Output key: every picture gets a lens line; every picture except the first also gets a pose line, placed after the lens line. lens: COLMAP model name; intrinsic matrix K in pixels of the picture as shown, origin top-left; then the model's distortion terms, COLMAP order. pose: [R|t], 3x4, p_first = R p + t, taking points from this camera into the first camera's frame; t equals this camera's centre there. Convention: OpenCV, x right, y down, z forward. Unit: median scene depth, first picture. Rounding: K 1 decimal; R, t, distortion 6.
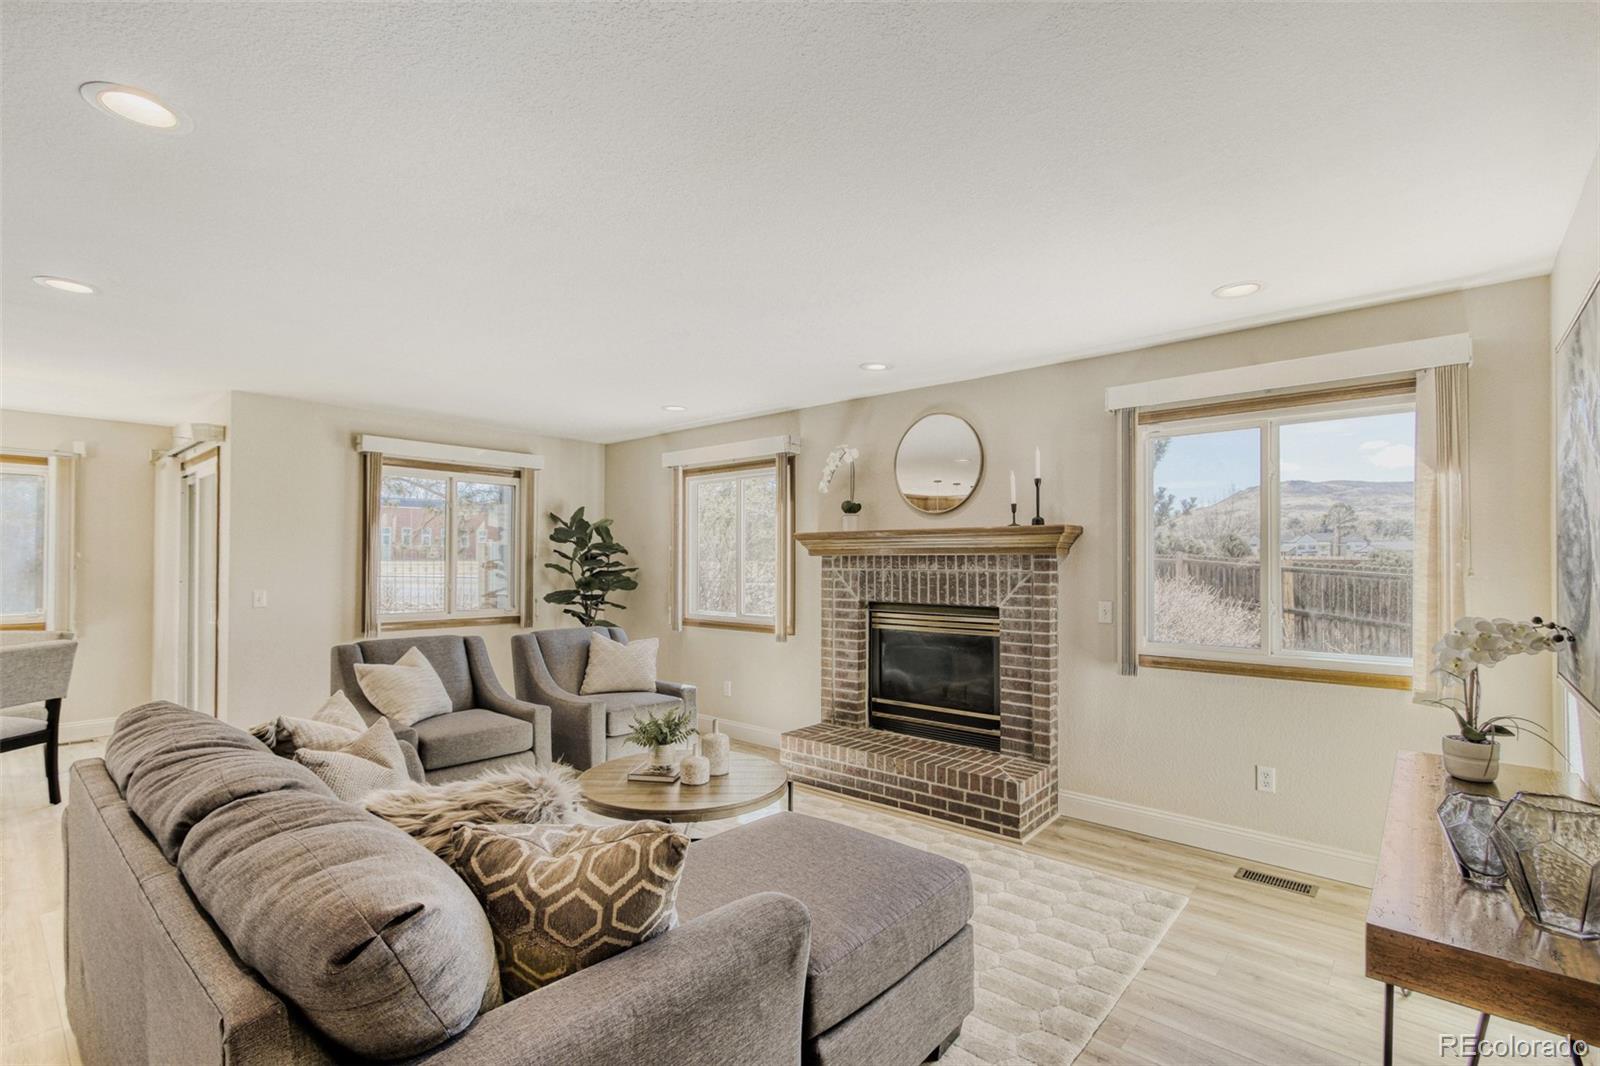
lens RADIAL K [[747.5, 0, 825.3], [0, 747.5, 549.7], [0, 0, 1]] dist [-0.002099, 0.003819]
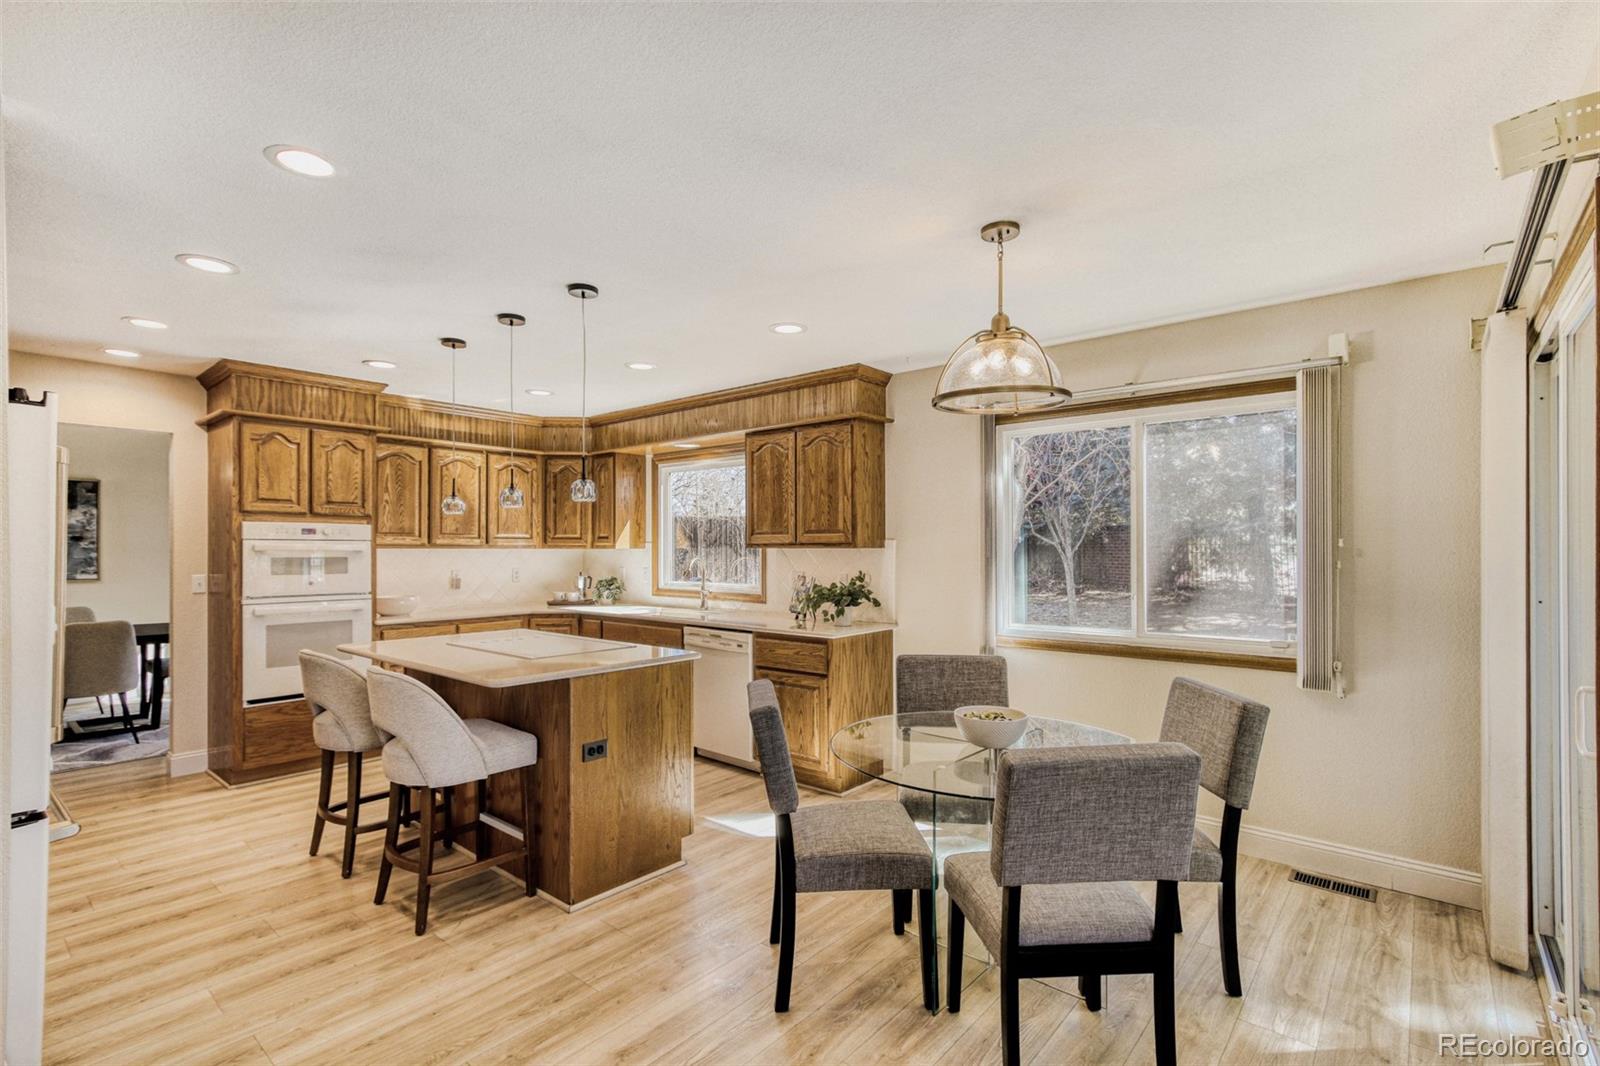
lens RADIAL K [[747.5, 0, 754.7], [0, 747.5, 543.4], [0, 0, 1]] dist [-0.002099, 0.003819]
pose [[-0.012028, -0.010201, -0.999876, -0.512971], [0.010912, 0.999887, -0.010332, 0.009947], [0.999868, -0.011035, -0.011916, 0.663813]]
